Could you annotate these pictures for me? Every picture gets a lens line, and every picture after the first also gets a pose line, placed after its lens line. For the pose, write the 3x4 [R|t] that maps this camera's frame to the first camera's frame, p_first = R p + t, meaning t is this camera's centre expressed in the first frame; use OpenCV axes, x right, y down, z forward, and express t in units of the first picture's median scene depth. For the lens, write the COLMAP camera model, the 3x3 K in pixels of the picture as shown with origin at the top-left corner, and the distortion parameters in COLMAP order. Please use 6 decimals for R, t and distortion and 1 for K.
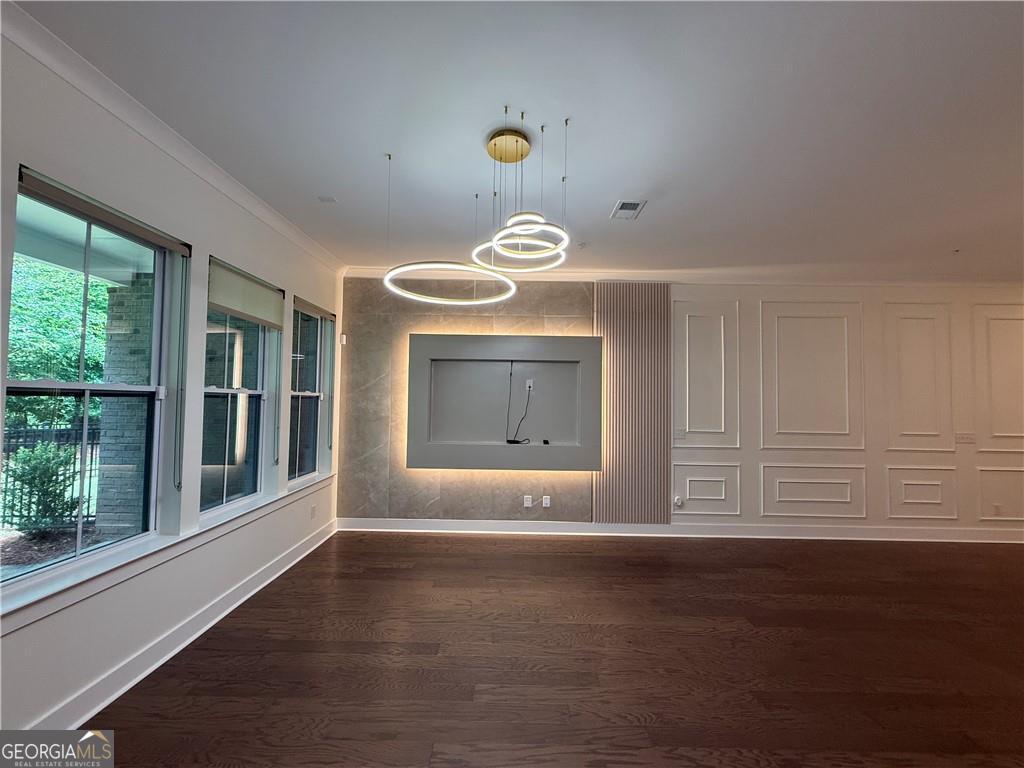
lens RADIAL K [[408.1, 0, 509.3], [0, 408.1, 384.5], [0, 0, 1]] dist [0.006847, -0.000192]
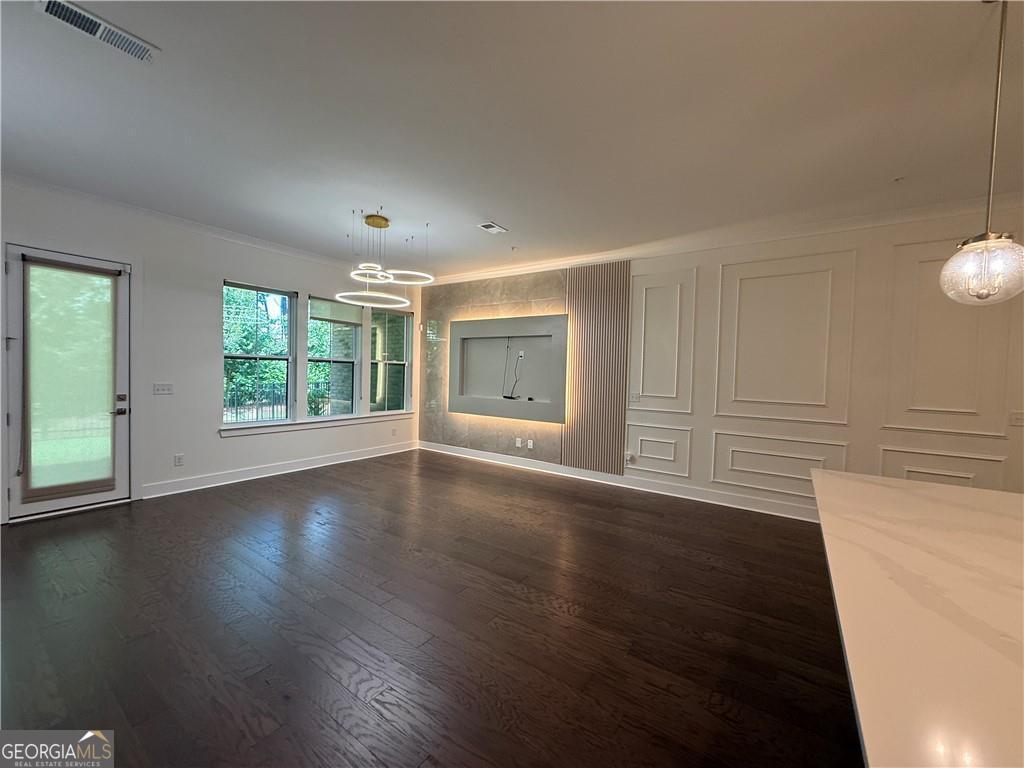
lens RADIAL K [[408.1, 0, 510.5], [0, 408.1, 384.1], [0, 0, 1]] dist [0.006847, -0.000192]
pose [[0.823449, 0.024968, -0.566841, 0.773884], [0.007068, 0.998502, 0.054249, 0.023006], [0.567347, -0.048677, 0.822039, -0.098498]]
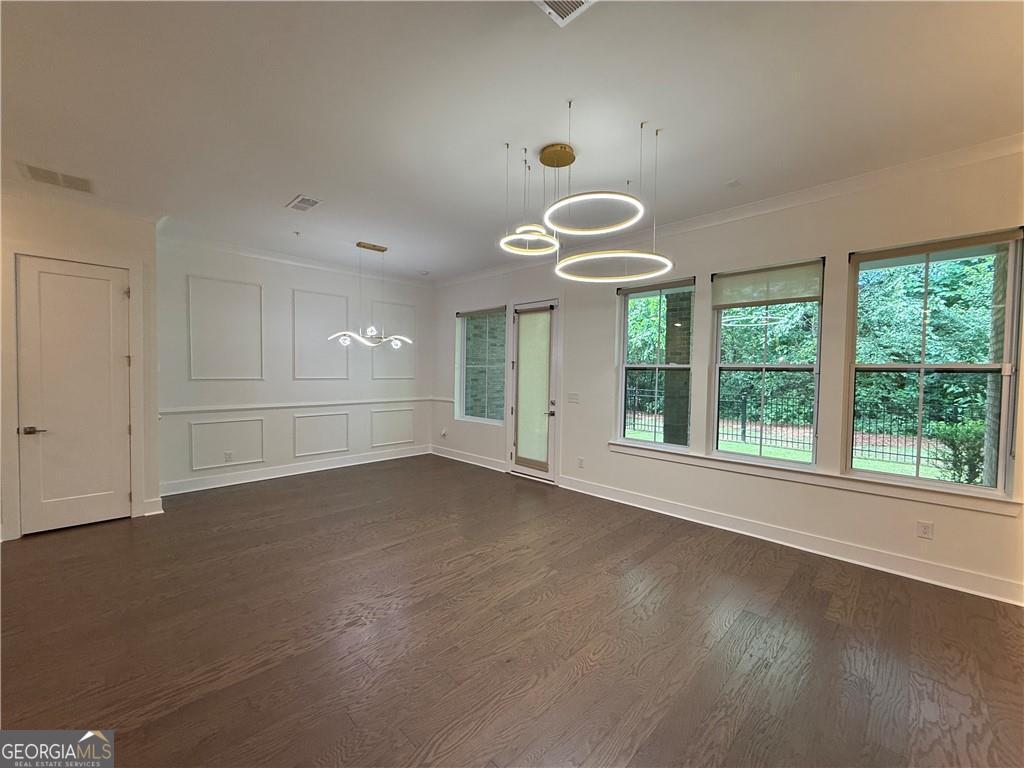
lens RADIAL K [[408.1, 0, 506.2], [0, 408.1, 383.7], [0, 0, 1]] dist [0.006847, -0.000192]
pose [[-0.699167, -0.005299, -0.714939, 0.487851], [0.002417, 0.999949, -0.009775, 0.052574], [0.714954, -0.008562, -0.699119, 0.871351]]
